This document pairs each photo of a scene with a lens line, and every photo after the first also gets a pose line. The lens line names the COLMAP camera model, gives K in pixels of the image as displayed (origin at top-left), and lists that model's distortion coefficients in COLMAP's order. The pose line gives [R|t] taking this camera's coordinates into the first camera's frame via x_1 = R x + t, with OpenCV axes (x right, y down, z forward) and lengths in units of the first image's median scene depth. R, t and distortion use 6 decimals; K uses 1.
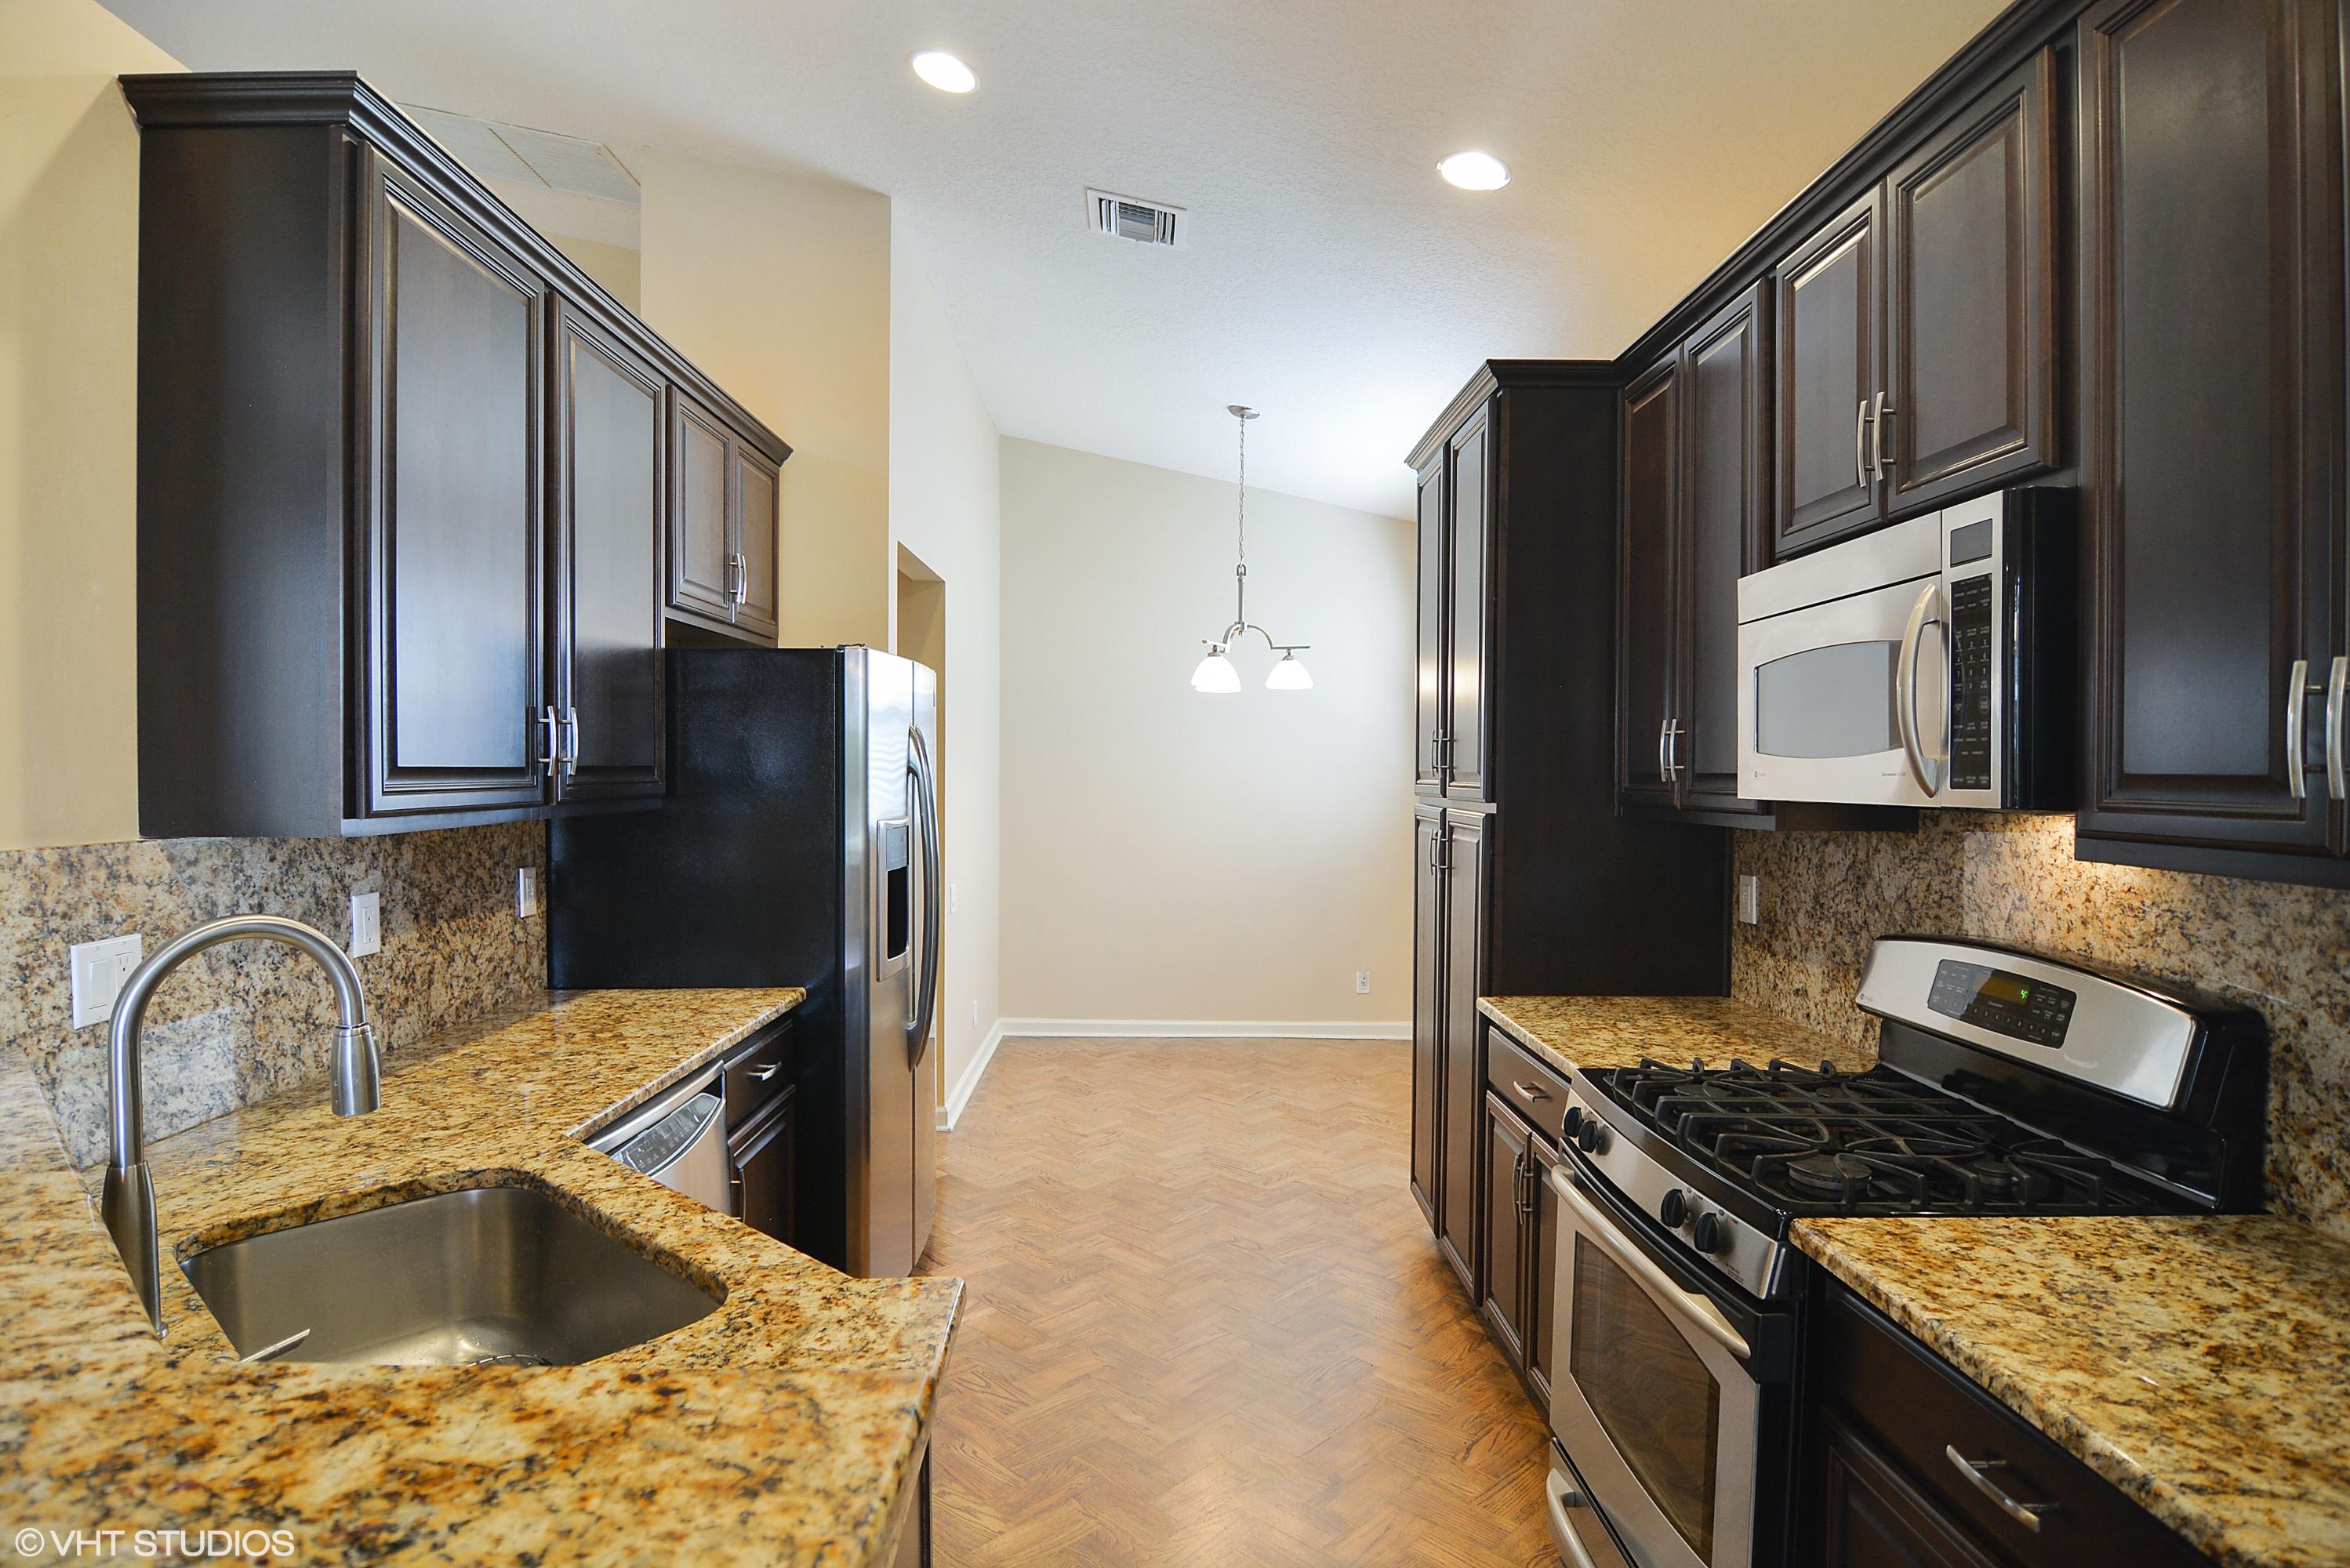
lens RADIAL K [[1272.8, 0, 1170.9], [0, 1272.8, 778.6], [0, 0, 1]] dist [-0.004745, -0.000339]
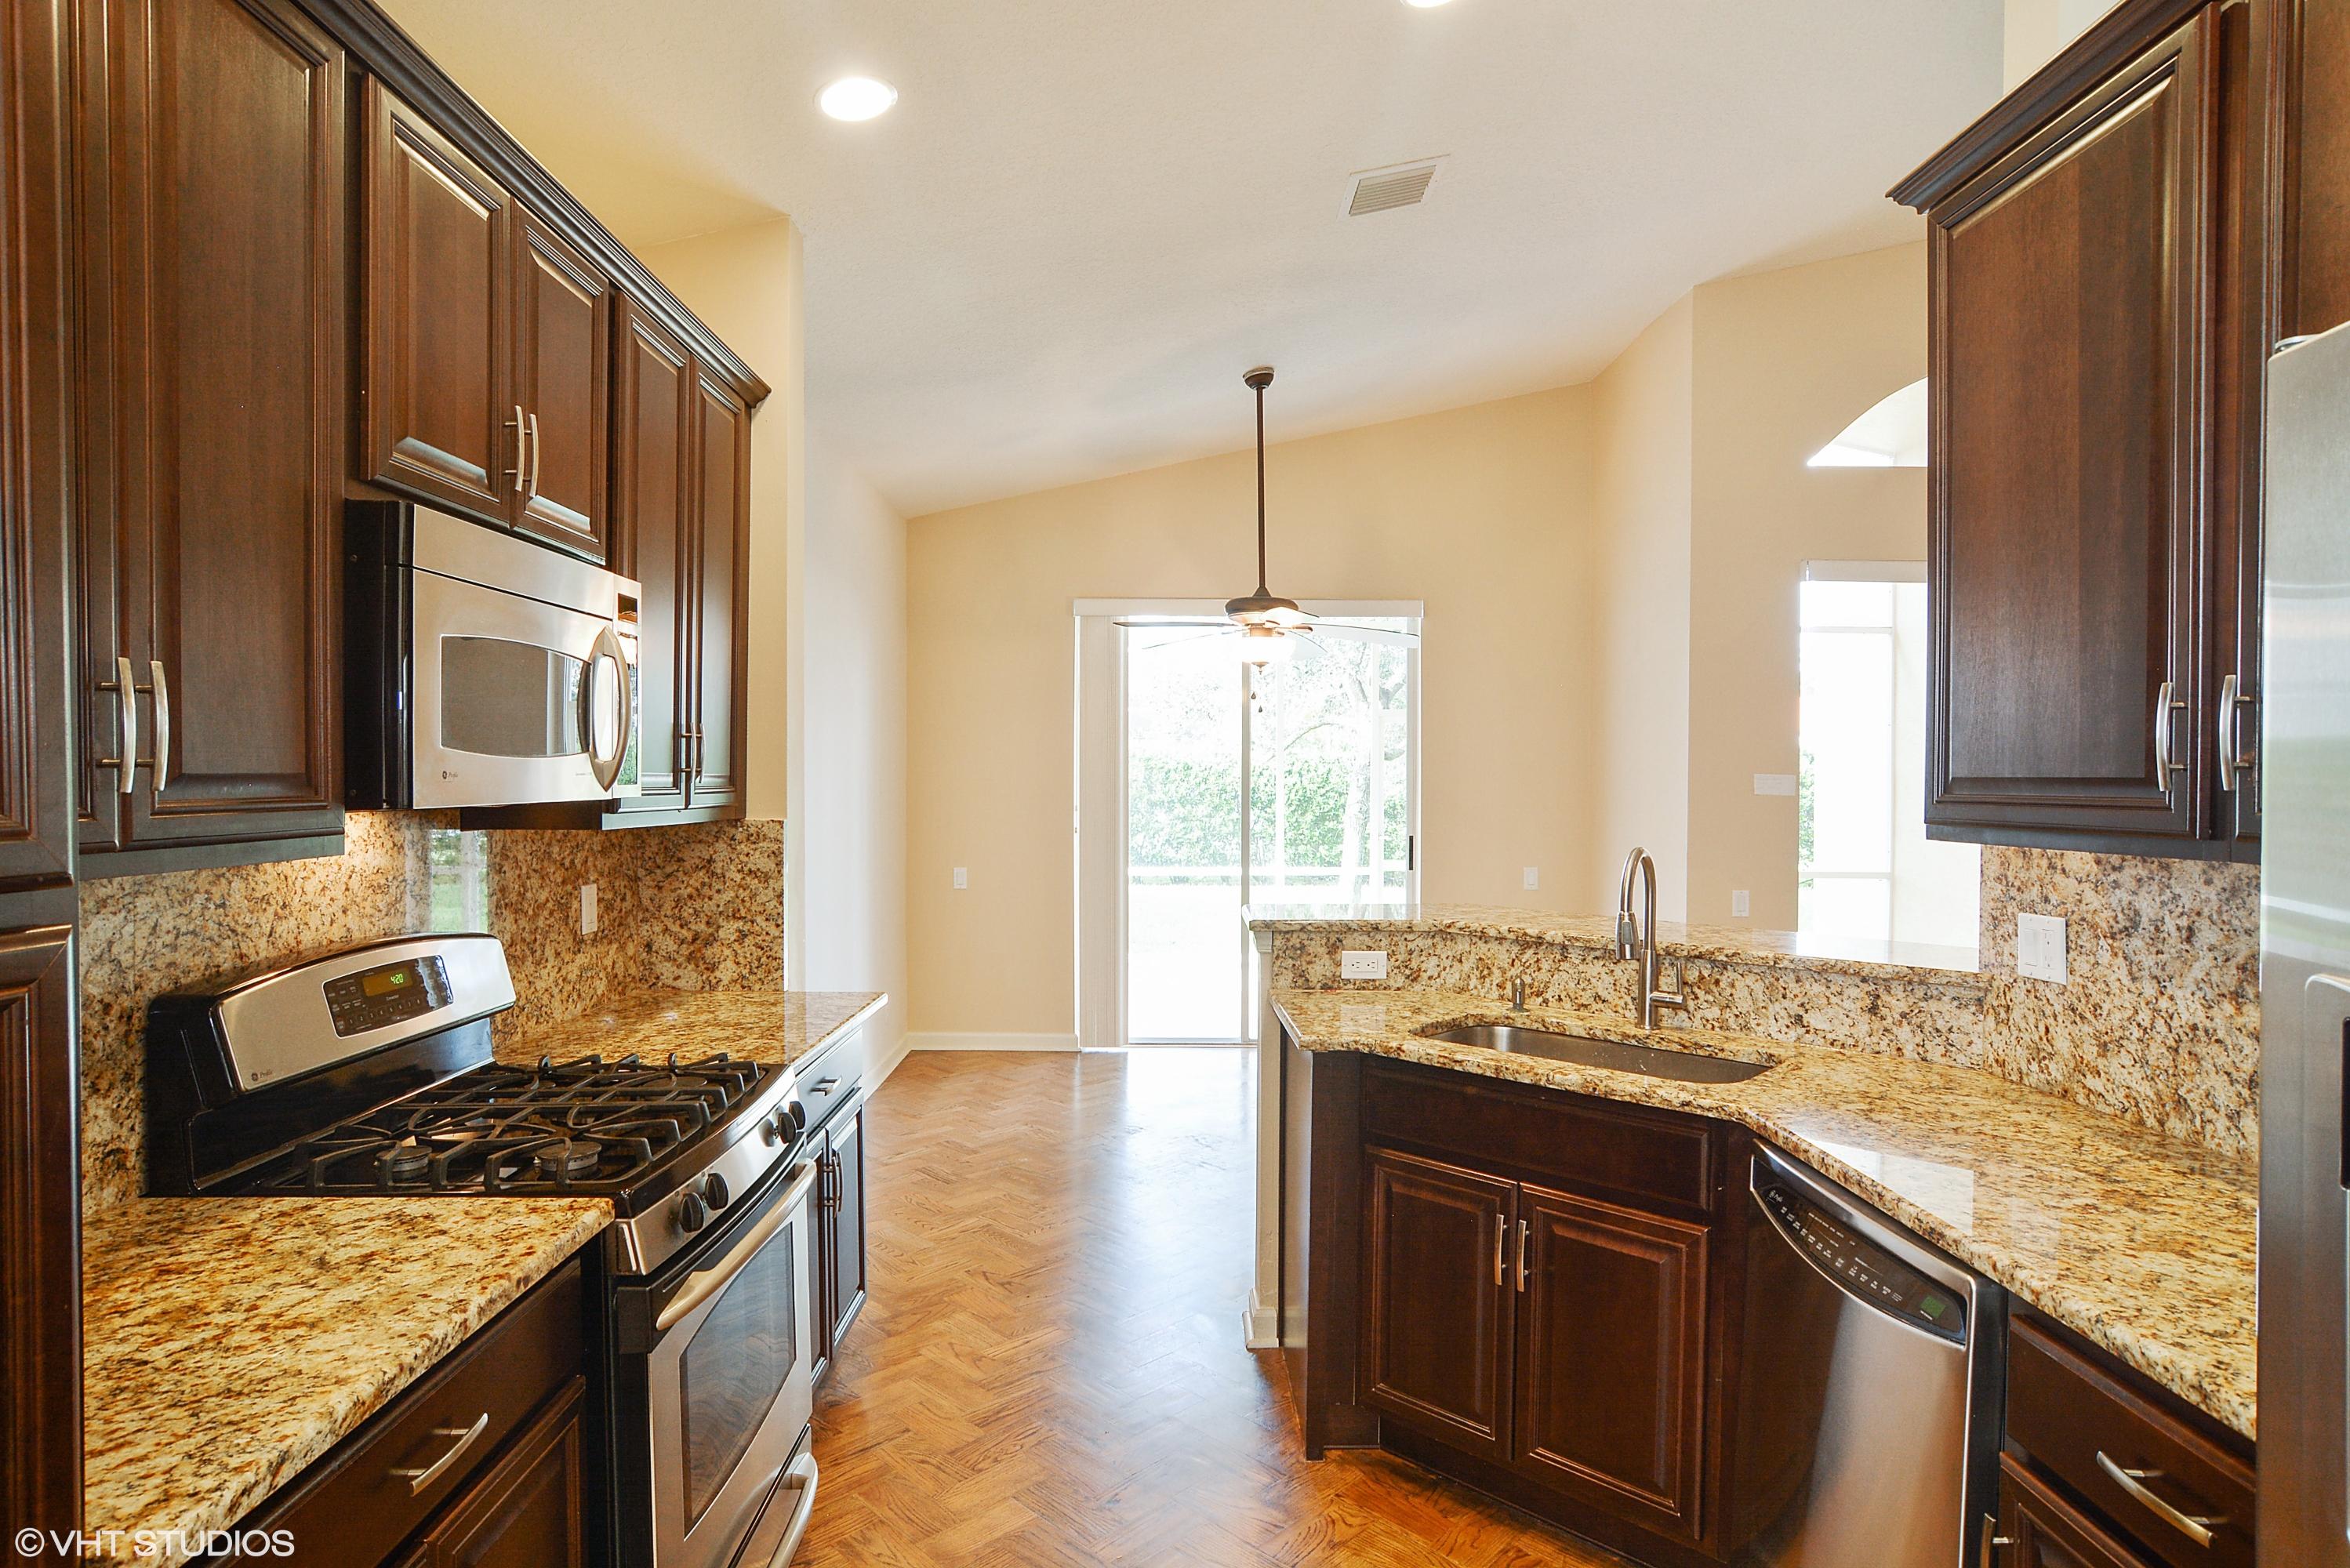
lens RADIAL K [[1272.8, 0, 1175.1], [0, 1272.8, 784.8], [0, 0, 1]] dist [-0.004745, -0.000339]
pose [[-0.999956, -0.007116, 0.006034, 0.011720], [-0.007025, 0.999864, 0.014897, -0.013693], [-0.006139, 0.014854, -0.999871, 2.011854]]
